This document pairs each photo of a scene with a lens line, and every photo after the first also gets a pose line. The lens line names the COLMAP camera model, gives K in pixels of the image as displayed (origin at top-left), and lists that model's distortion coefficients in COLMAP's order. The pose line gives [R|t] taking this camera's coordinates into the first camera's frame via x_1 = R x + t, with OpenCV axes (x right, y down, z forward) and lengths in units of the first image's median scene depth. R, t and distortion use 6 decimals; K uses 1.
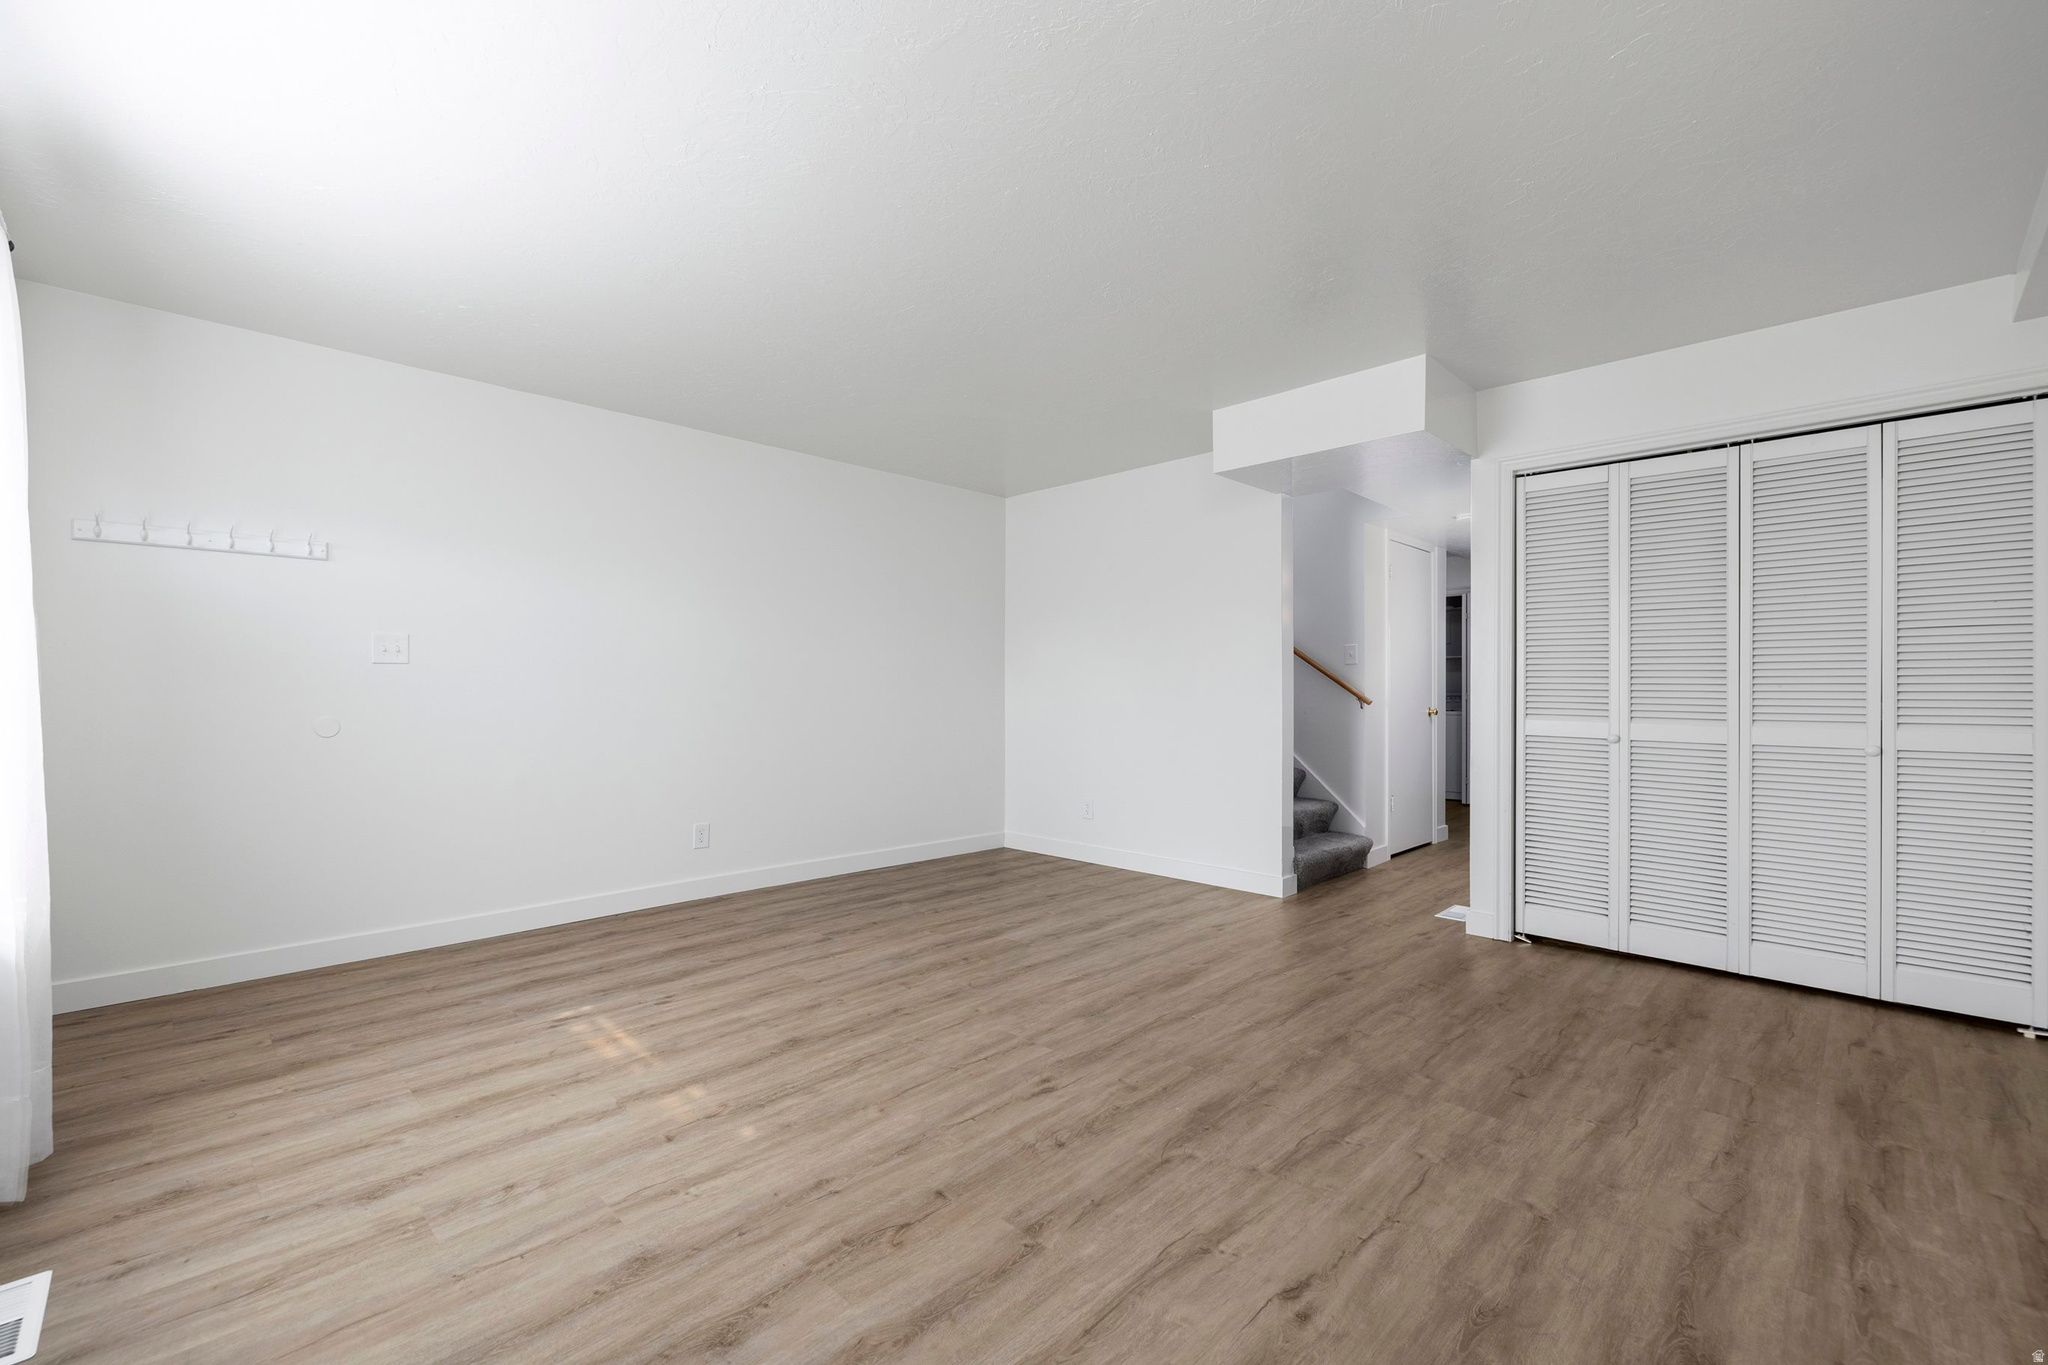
lens RADIAL K [[848.2, 0, 1008.2], [0, 848.2, 669.1], [0, 0, 1]] dist [-0.000780, -0.000033]
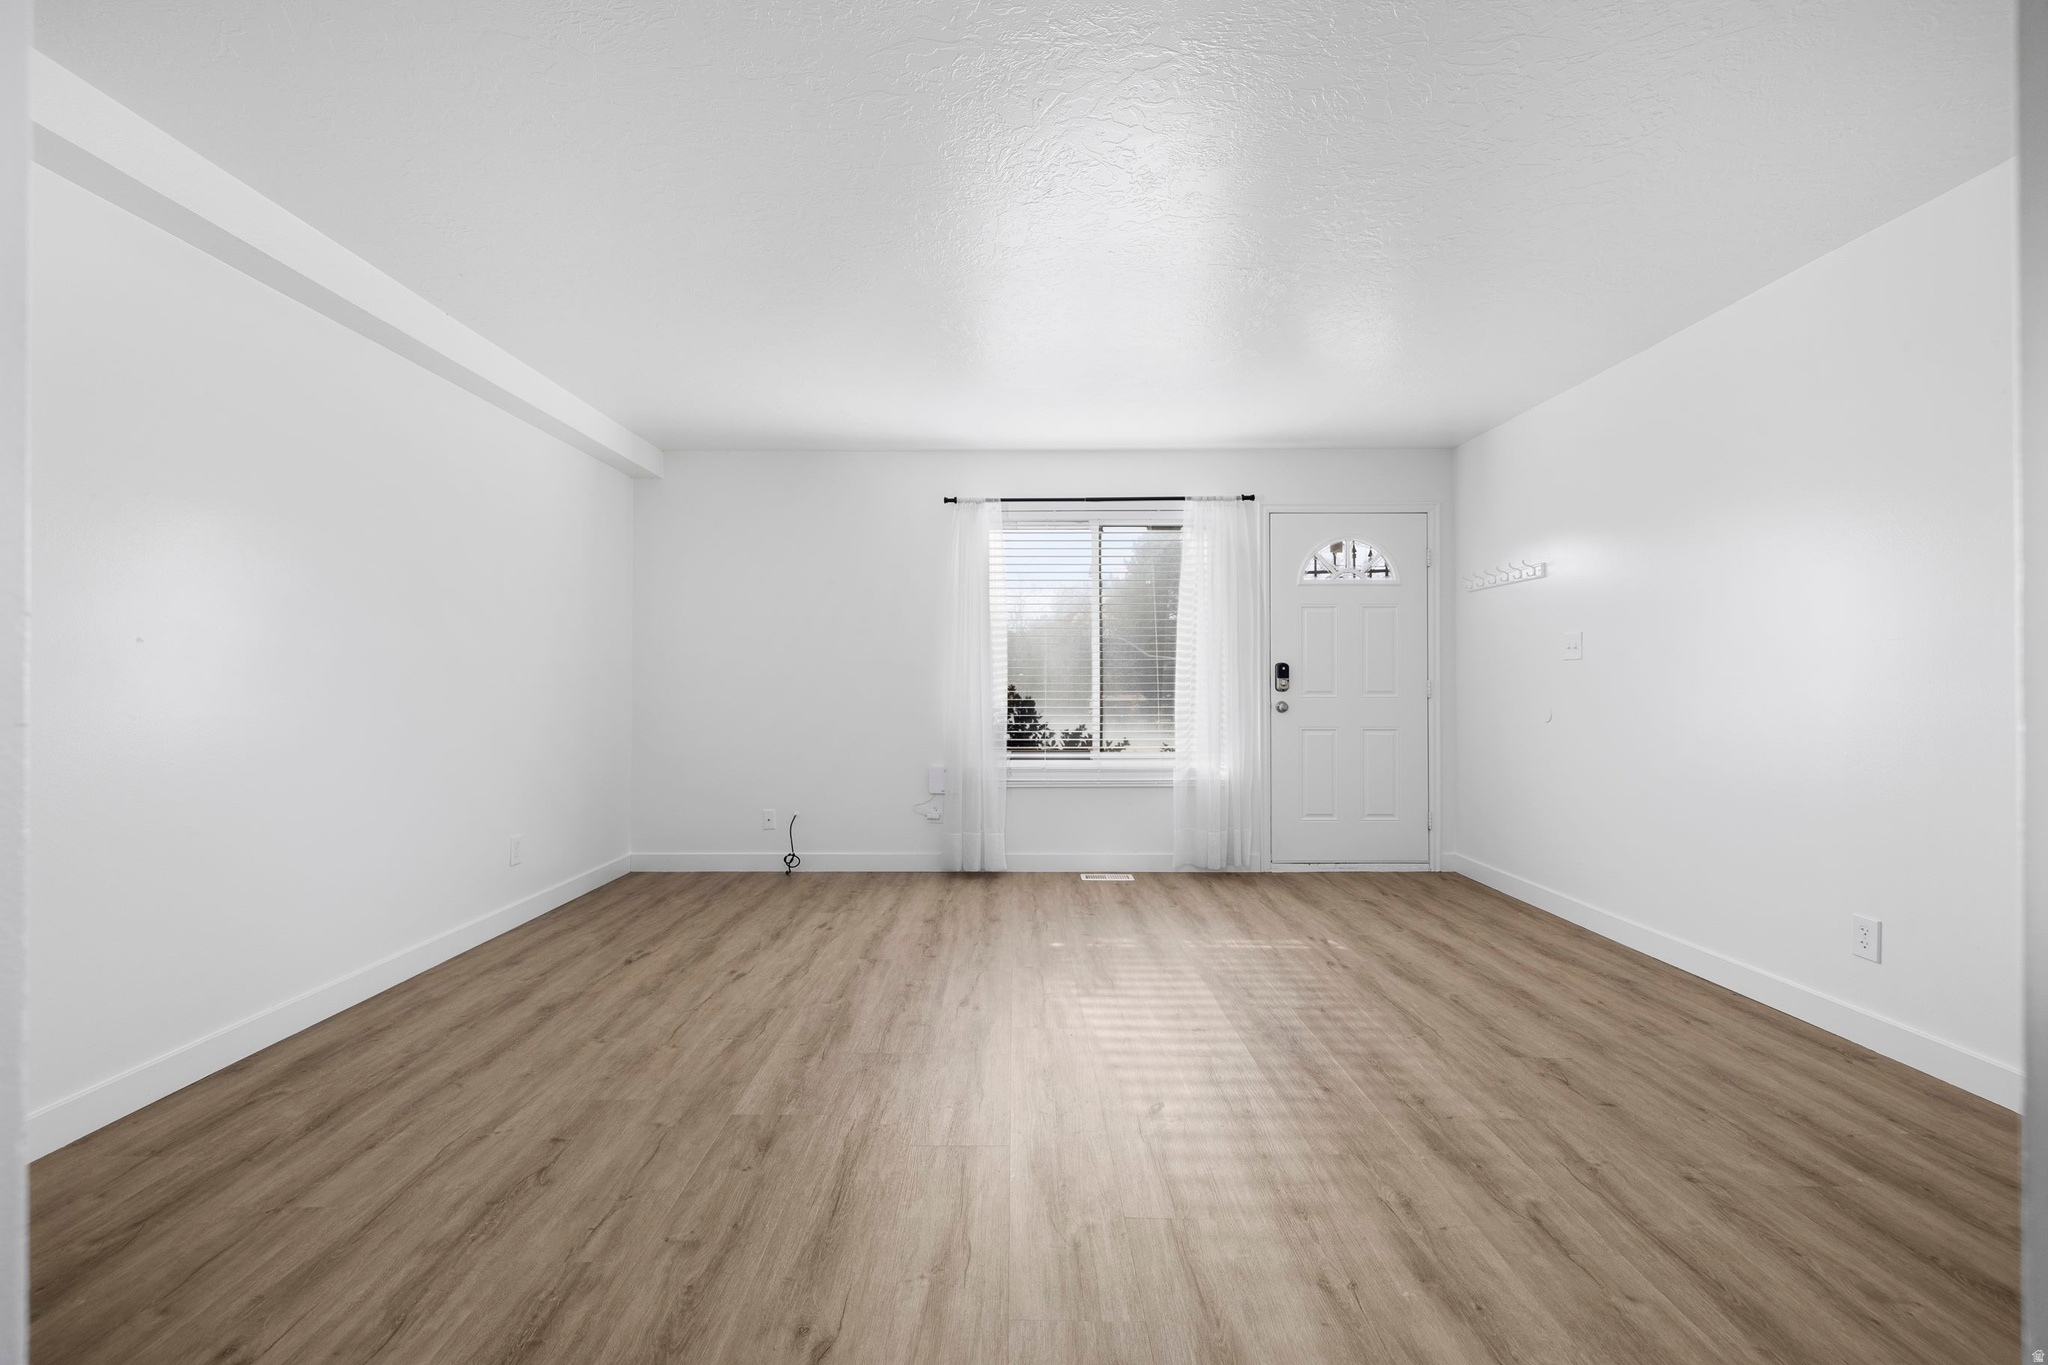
lens RADIAL K [[848.2, 0, 1008.2], [0, 848.2, 669.1], [0, 0, 1]] dist [-0.000780, -0.000033]
pose [[-0.702526, -0.011876, -0.711559, 0.777958], [0.015665, 0.999360, -0.032146, 0.039924], [0.711485, -0.033730, -0.701891, 1.687566]]
